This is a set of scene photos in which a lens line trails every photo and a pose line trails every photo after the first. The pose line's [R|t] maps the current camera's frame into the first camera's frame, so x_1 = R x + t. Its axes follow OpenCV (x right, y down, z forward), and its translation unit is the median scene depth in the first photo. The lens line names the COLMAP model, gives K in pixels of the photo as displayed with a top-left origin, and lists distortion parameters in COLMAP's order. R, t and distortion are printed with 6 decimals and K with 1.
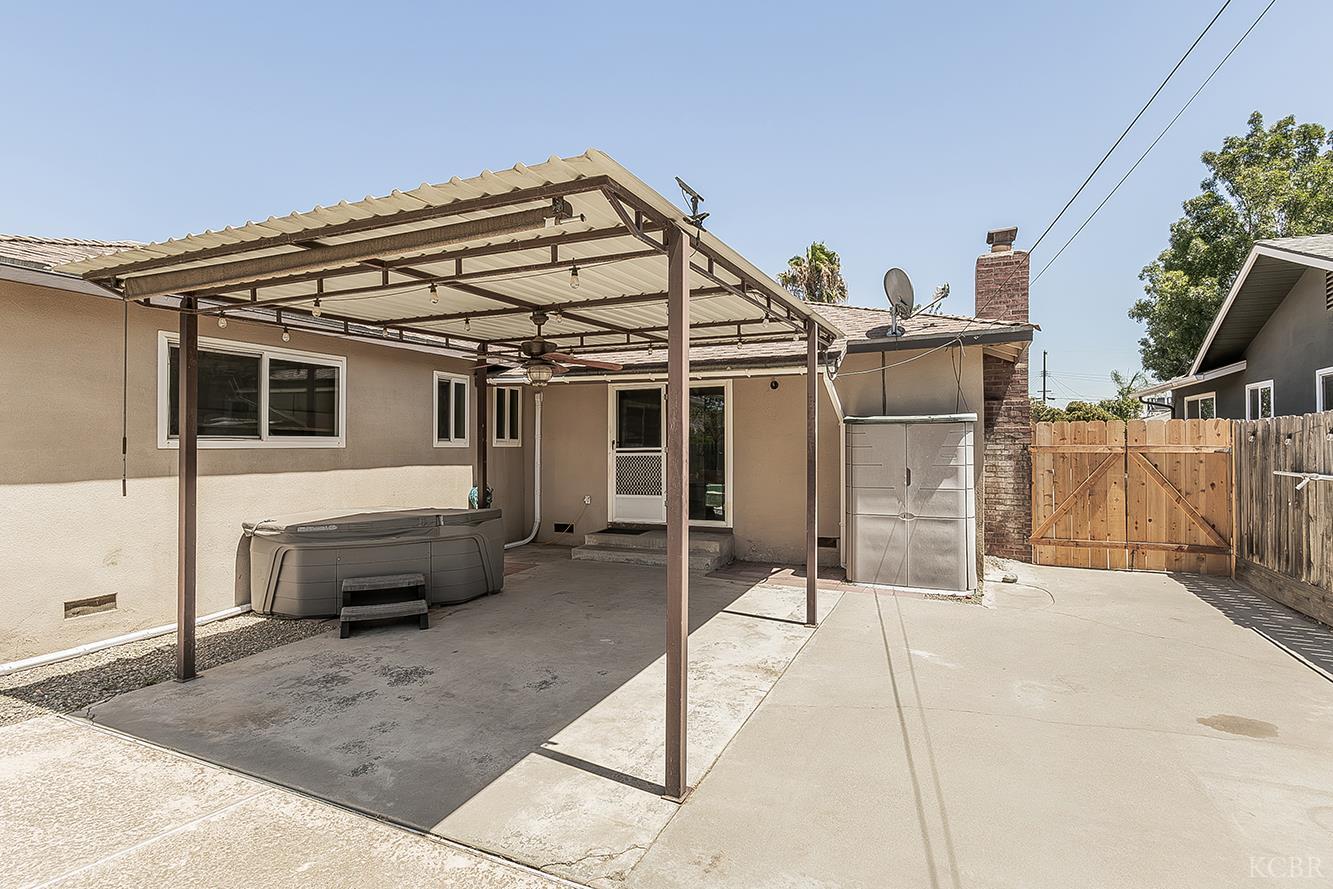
lens RADIAL K [[661.2, 0, 661.5], [0, 661.2, 437.9], [0, 0, 1]] dist [-0.001089, 0.000050]
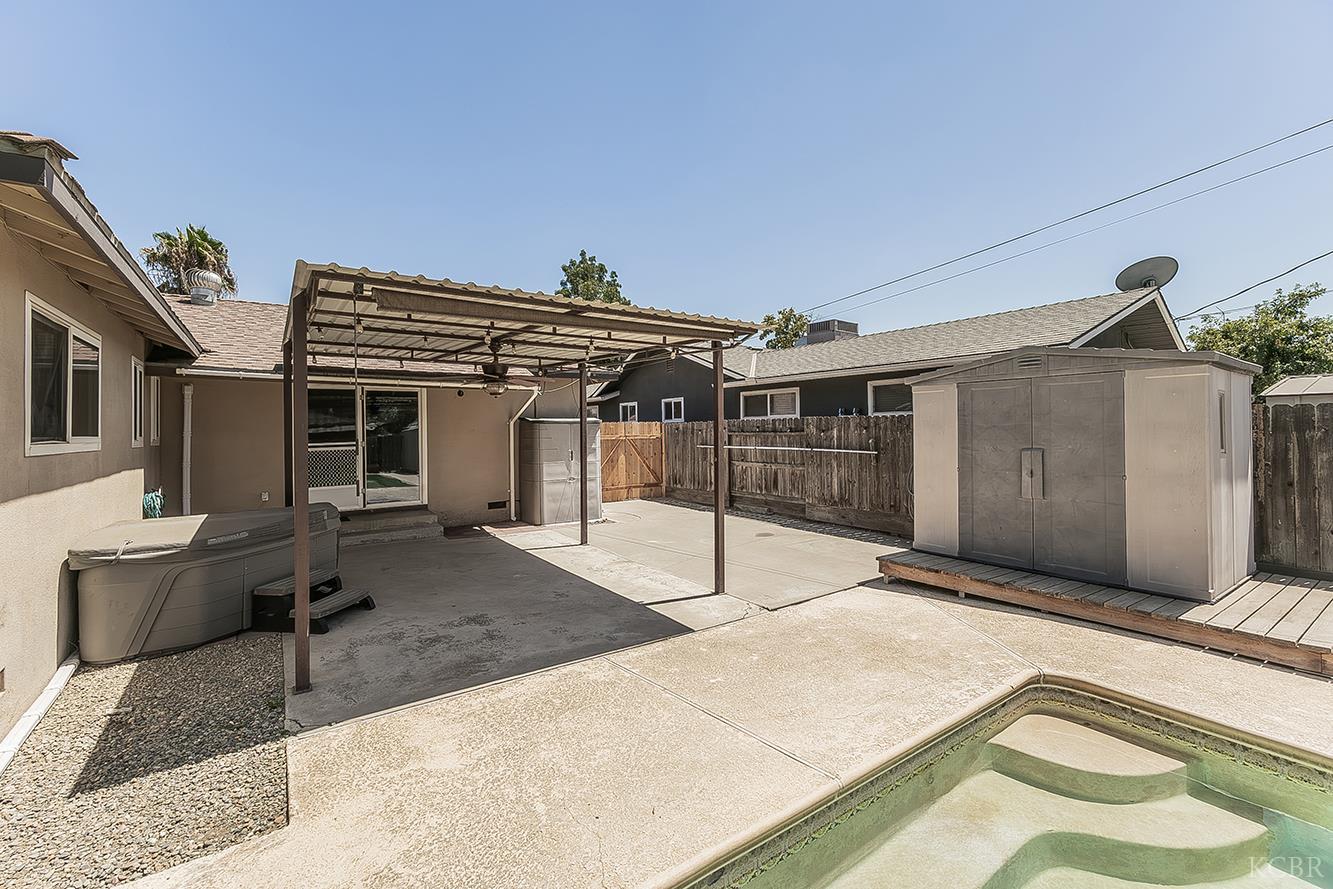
lens RADIAL K [[557.2, 0, 663.5], [0, 557.2, 429.7], [0, 0, 1]] dist [0.002969, 0.000353]
pose [[0.512068, -0.003729, 0.858937, -0.681054], [0.004679, 0.999988, 0.001551, -0.007140], [-0.858932, 0.003225, 0.512079, 0.077871]]
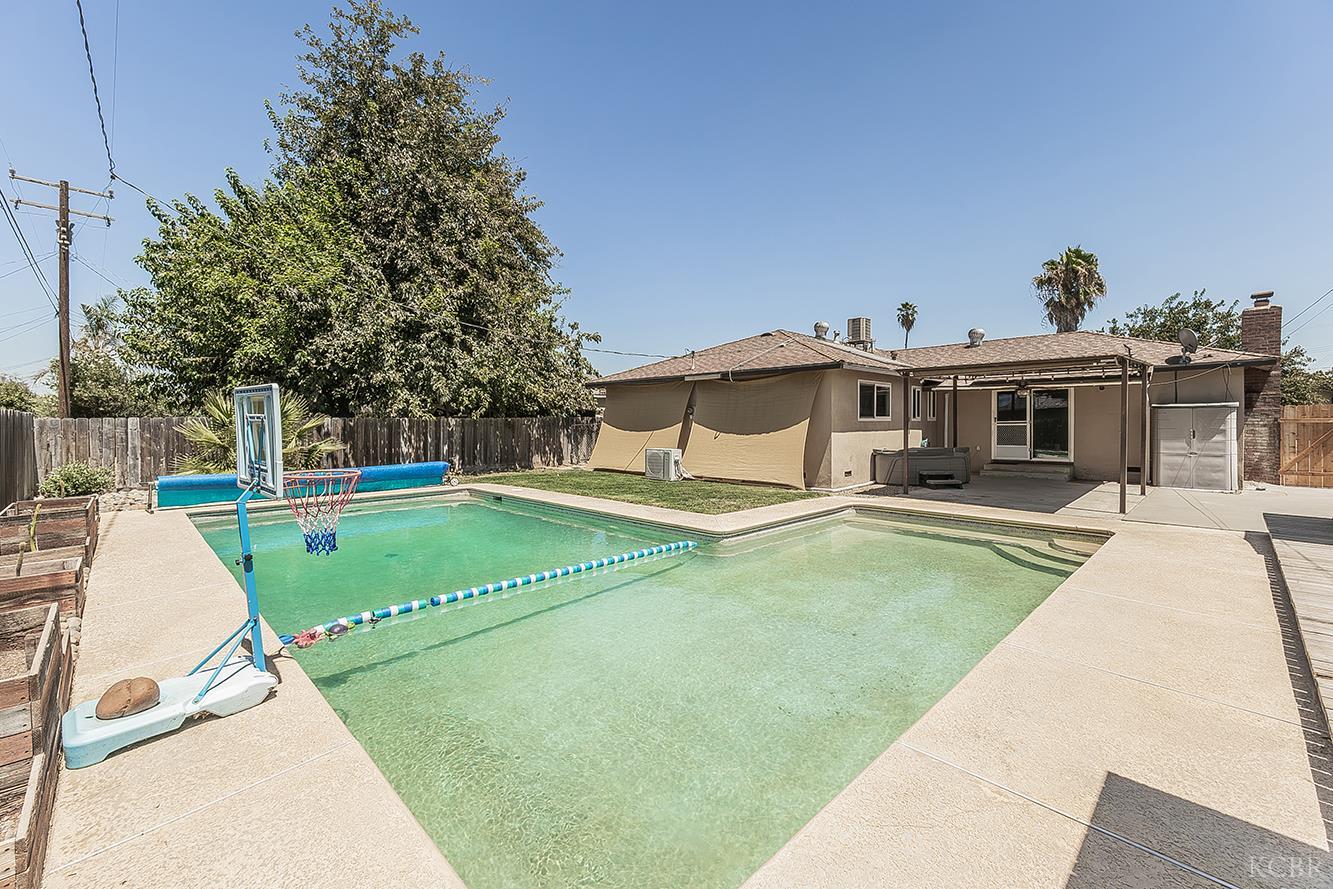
lens RADIAL K [[557.2, 0, 663.5], [0, 557.2, 429.7], [0, 0, 1]] dist [0.002969, 0.000353]
pose [[0.932282, 0.001413, -0.361729, -0.497256], [0.007054, 0.999731, 0.022083, -0.004231], [0.361663, -0.023139, 0.932022, -1.127332]]
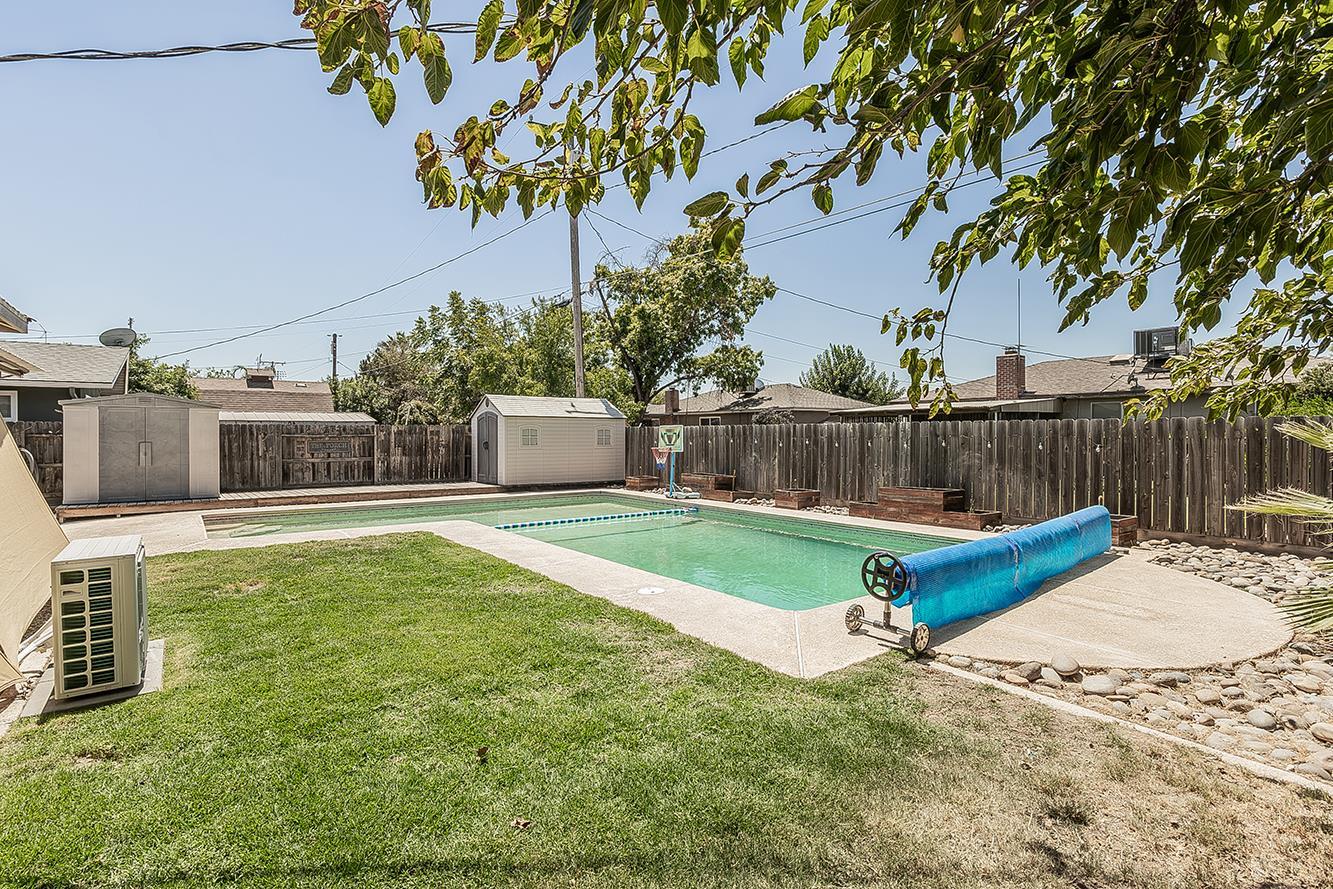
lens RADIAL K [[661.2, 0, 661.5], [0, 661.2, 437.9], [0, 0, 1]] dist [-0.001089, 0.000050]
pose [[-0.879715, 0.000409, 0.475502, -1.887532], [-0.001310, 0.999994, -0.003284, 0.012662], [-0.475500, -0.003512, -0.879709, 0.935945]]
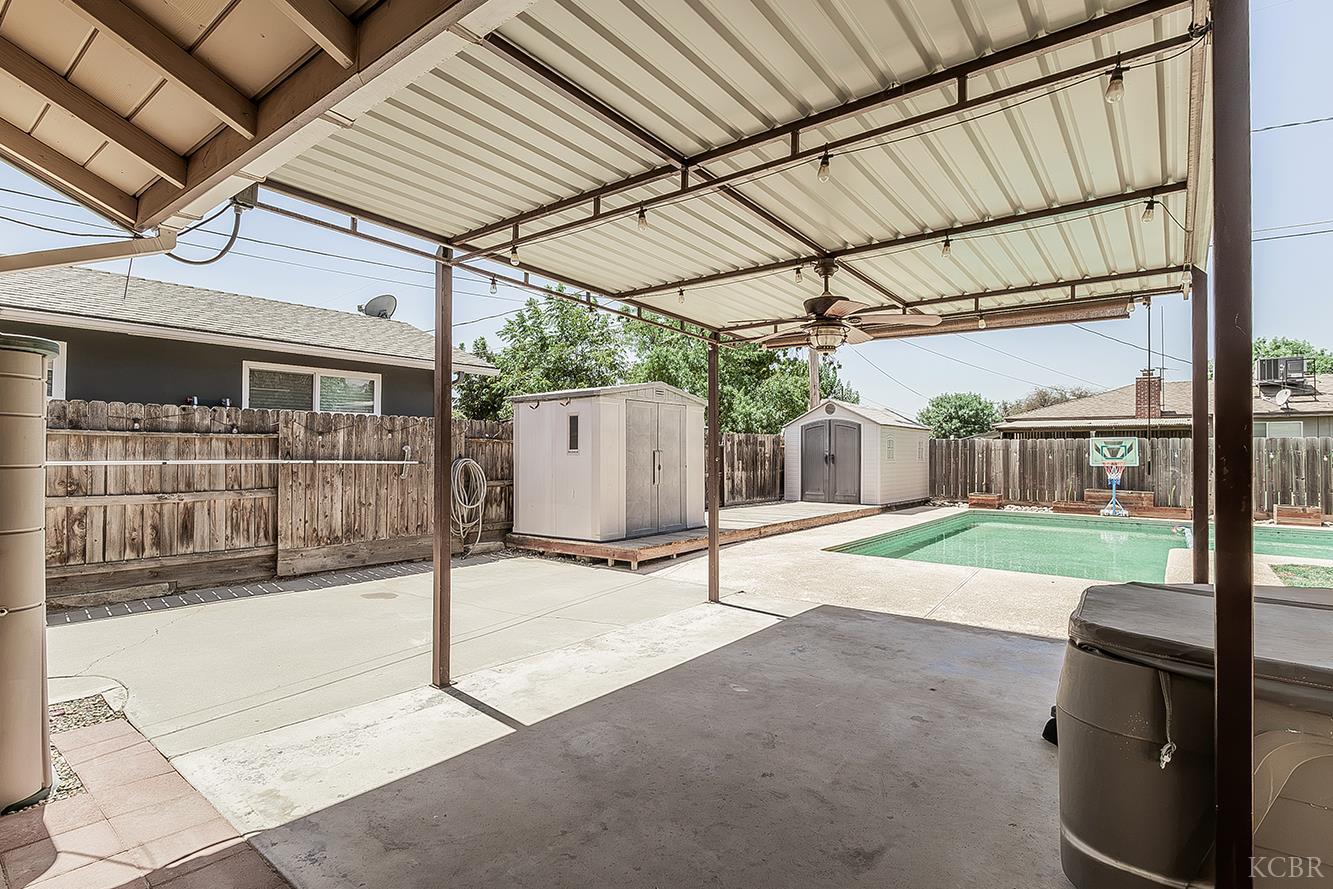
lens RADIAL K [[653.0, 0, 638.0], [0, 653.0, 443.3], [0, 0, 1]] dist [-0.000451, 0.000048]
pose [[-0.964395, -0.001473, 0.264462, -0.118927], [-0.007181, 0.999762, -0.020618, 0.031385], [-0.264368, -0.021783, -0.964176, 1.243210]]
